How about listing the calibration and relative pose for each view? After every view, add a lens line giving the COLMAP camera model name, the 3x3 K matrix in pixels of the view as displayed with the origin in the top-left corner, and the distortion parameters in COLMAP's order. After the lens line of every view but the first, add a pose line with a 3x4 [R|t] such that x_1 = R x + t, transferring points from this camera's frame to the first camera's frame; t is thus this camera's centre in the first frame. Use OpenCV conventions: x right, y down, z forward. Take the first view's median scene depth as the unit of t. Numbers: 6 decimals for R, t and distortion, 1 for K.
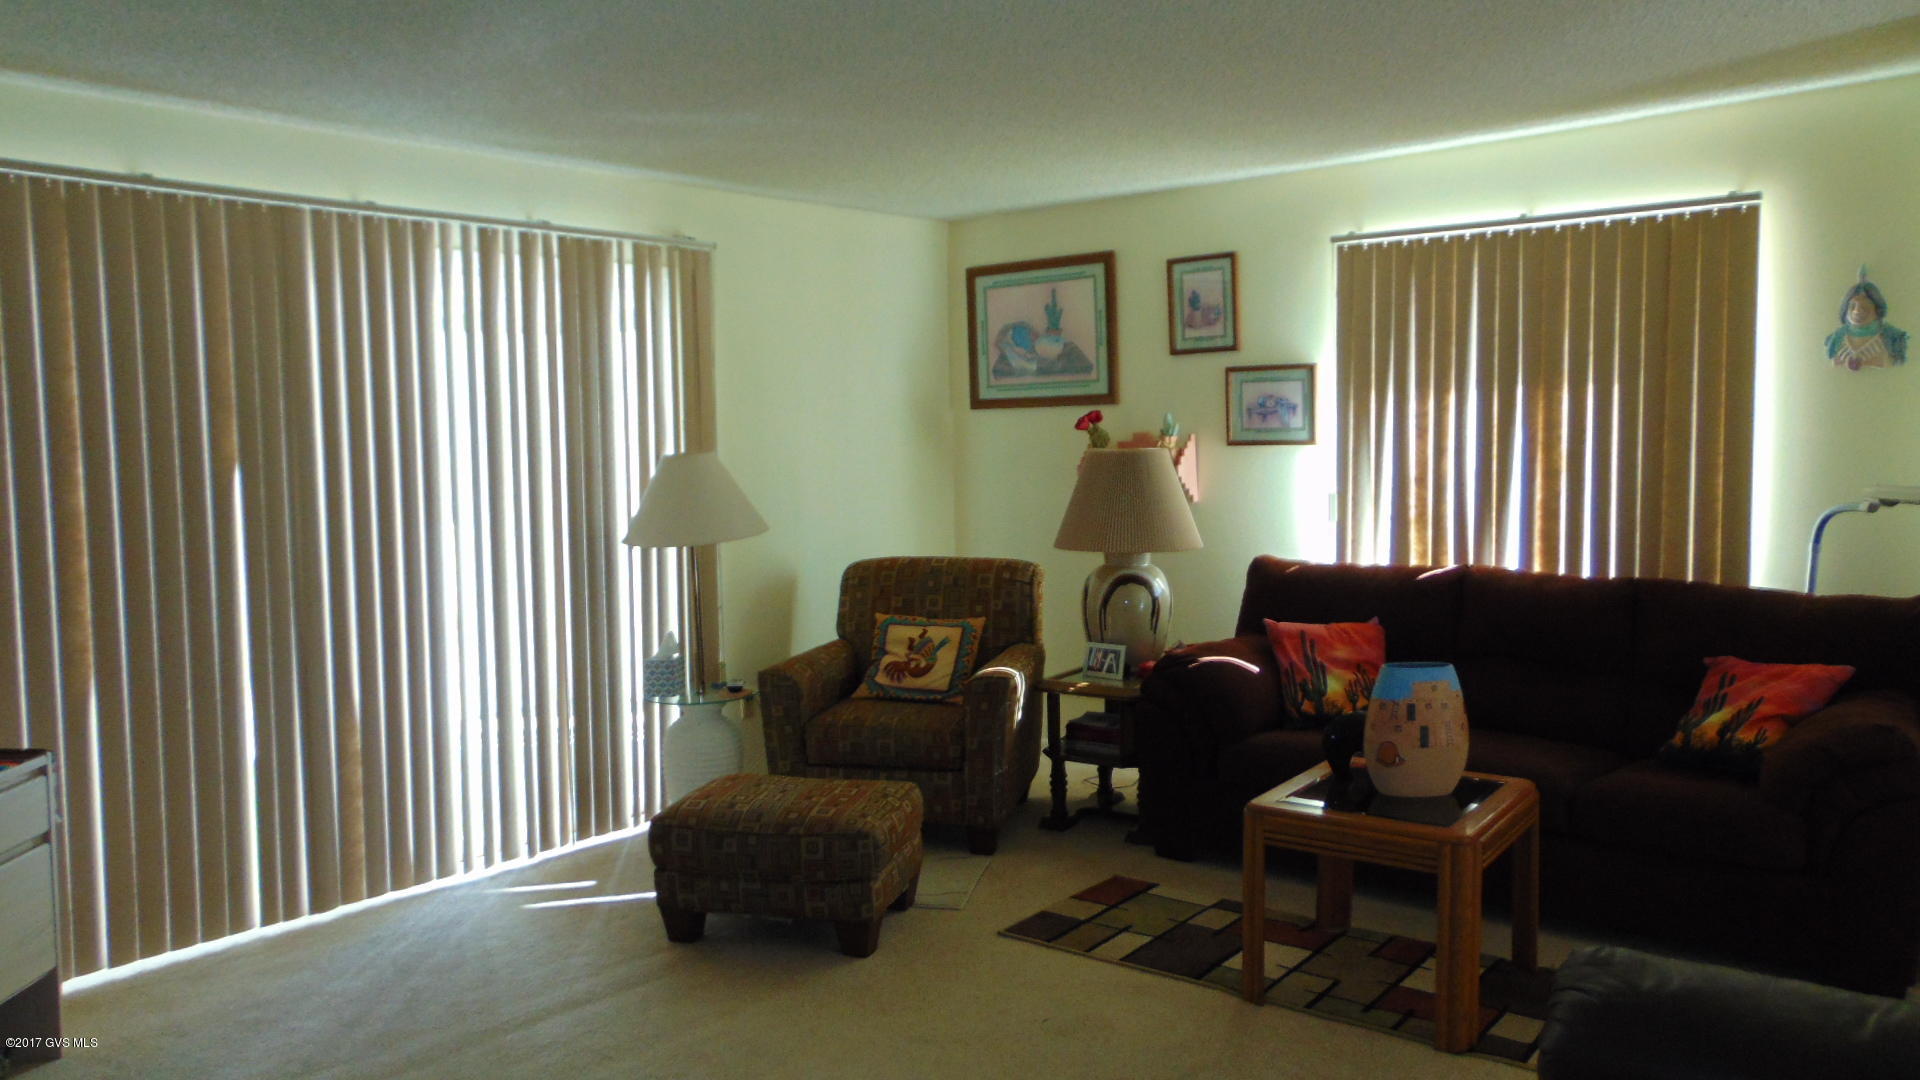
lens RADIAL K [[1473.5, 0, 960.0], [0, 1473.5, 540.0], [0, 0, 1]] dist [0.003293, 0.066377]
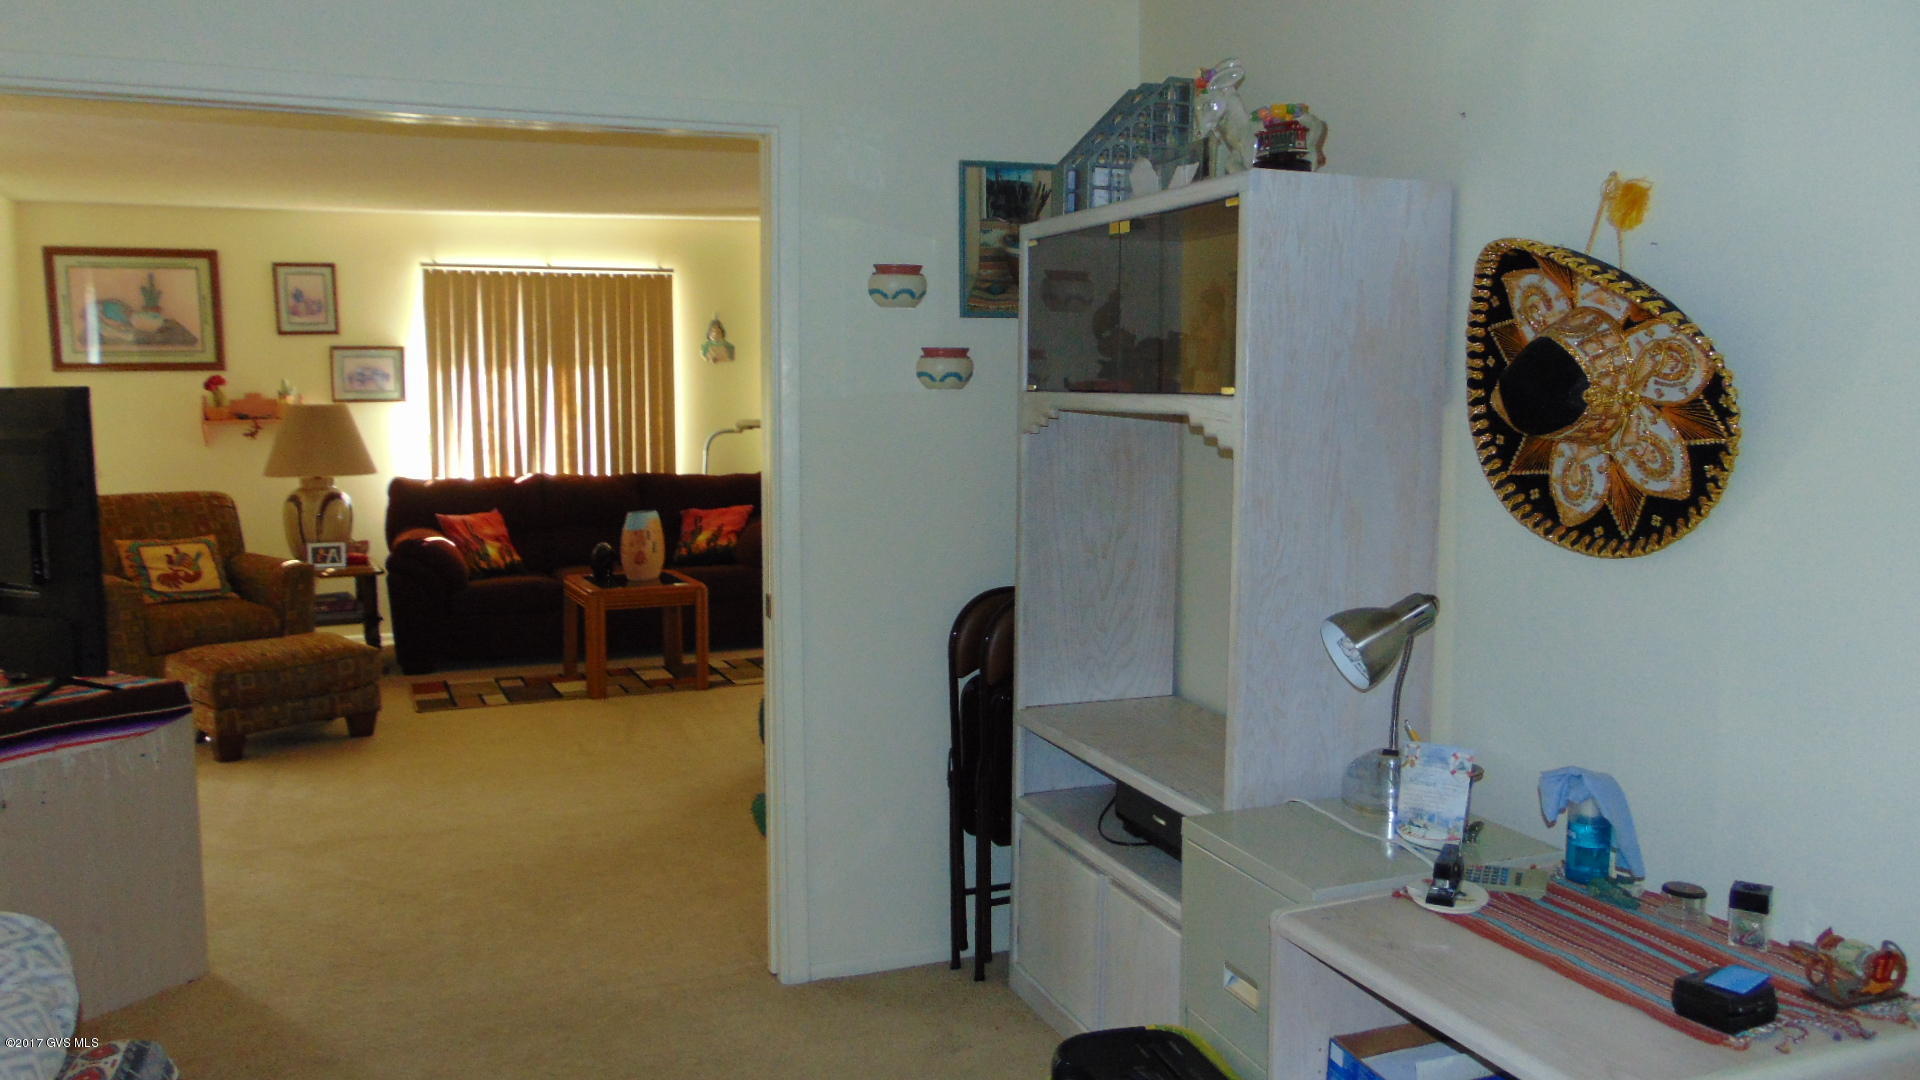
lens RADIAL K [[1473.5, 0, 960.0], [0, 1473.5, 540.0], [0, 0, 1]] dist [0.003293, 0.066377]
pose [[0.486400, -0.080402, 0.870029, -0.816367], [0.066490, 0.996276, 0.054897, 0.030255], [-0.871203, 0.031146, 0.489934, -0.209242]]
